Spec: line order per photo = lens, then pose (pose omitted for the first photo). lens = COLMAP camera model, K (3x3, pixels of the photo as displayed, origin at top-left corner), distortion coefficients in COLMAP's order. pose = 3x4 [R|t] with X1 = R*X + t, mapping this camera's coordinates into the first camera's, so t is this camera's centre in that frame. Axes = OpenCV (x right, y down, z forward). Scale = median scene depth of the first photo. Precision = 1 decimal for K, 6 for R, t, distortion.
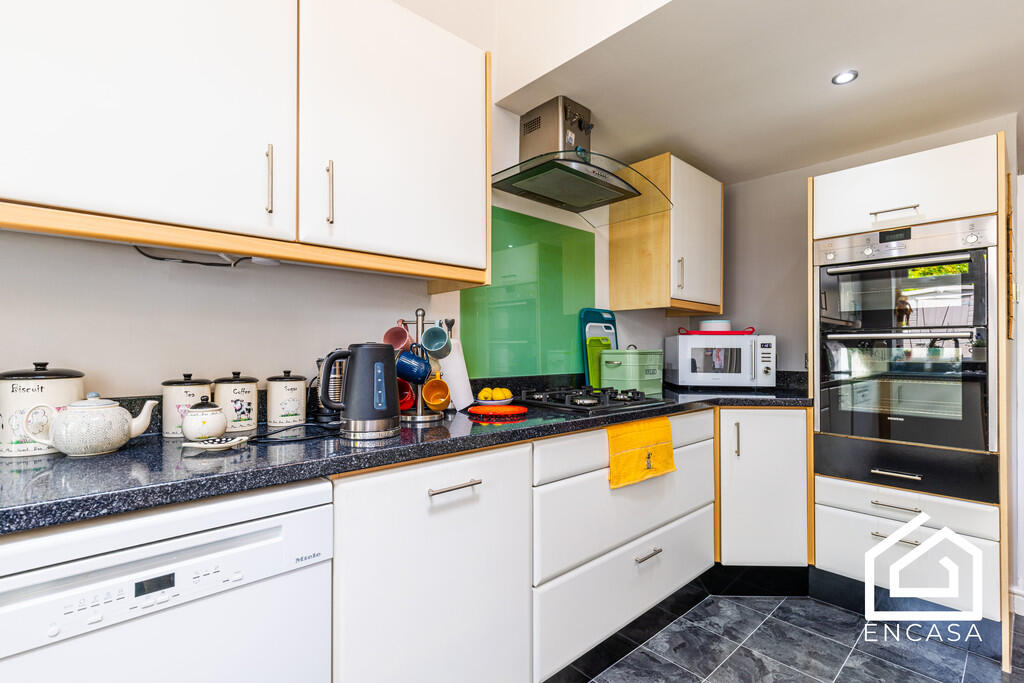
lens RADIAL K [[475.3, 0, 517.0], [0, 475.3, 346.4], [0, 0, 1]] dist [-0.000555, -0.000280]
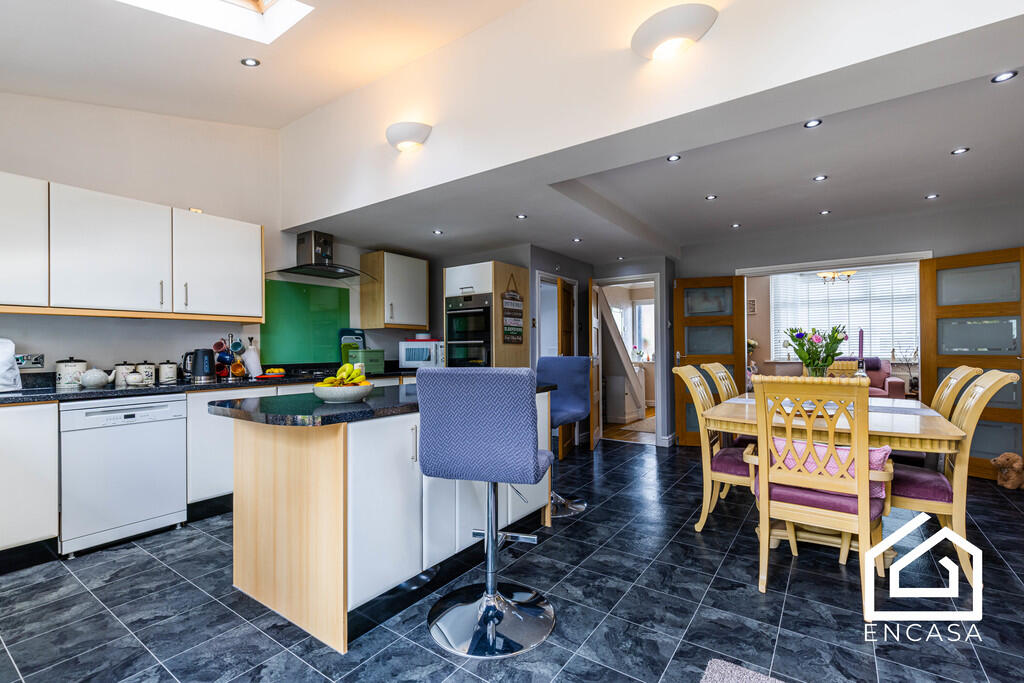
lens RADIAL K [[463.6, 0, 510.6], [0, 463.6, 345.1], [0, 0, 1]] dist [0.026882, -0.000395]
pose [[0.980230, -0.009210, 0.197648, 0.720494], [0.009550, 0.999954, -0.000769, -0.007912], [-0.197632, 0.002641, 0.980273, -1.616545]]
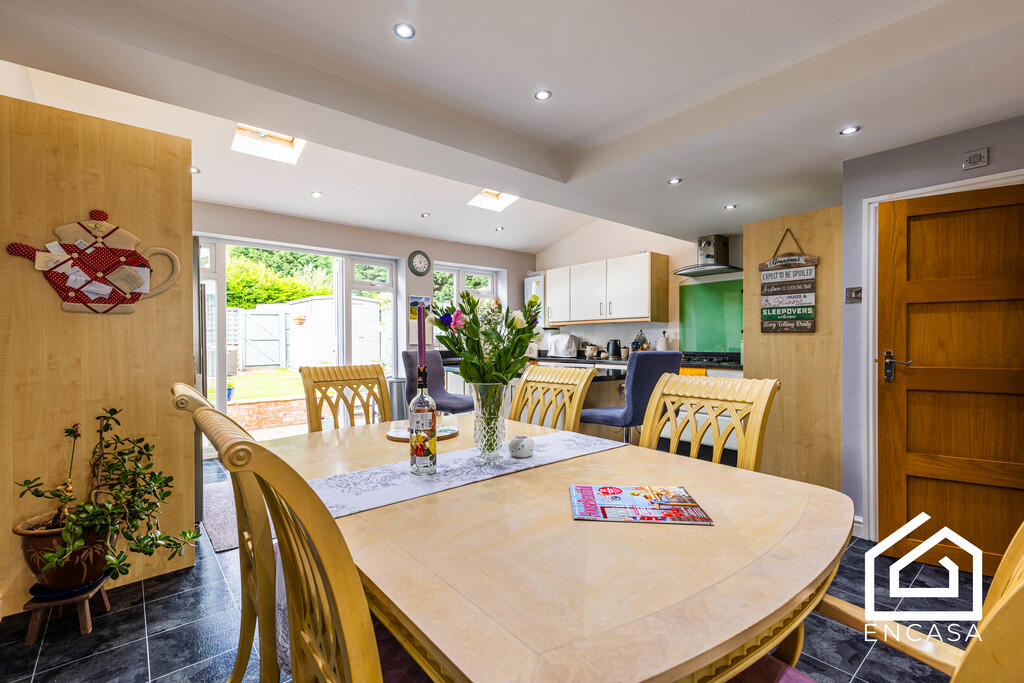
lens RADIAL K [[463.6, 0, 510.6], [0, 463.6, 345.1], [0, 0, 1]] dist [0.026882, -0.000395]
pose [[-0.070609, 0.004403, -0.997494, 3.465441], [0.006793, 0.999969, 0.003933, 0.018900], [0.997481, -0.006498, -0.070636, 0.267349]]
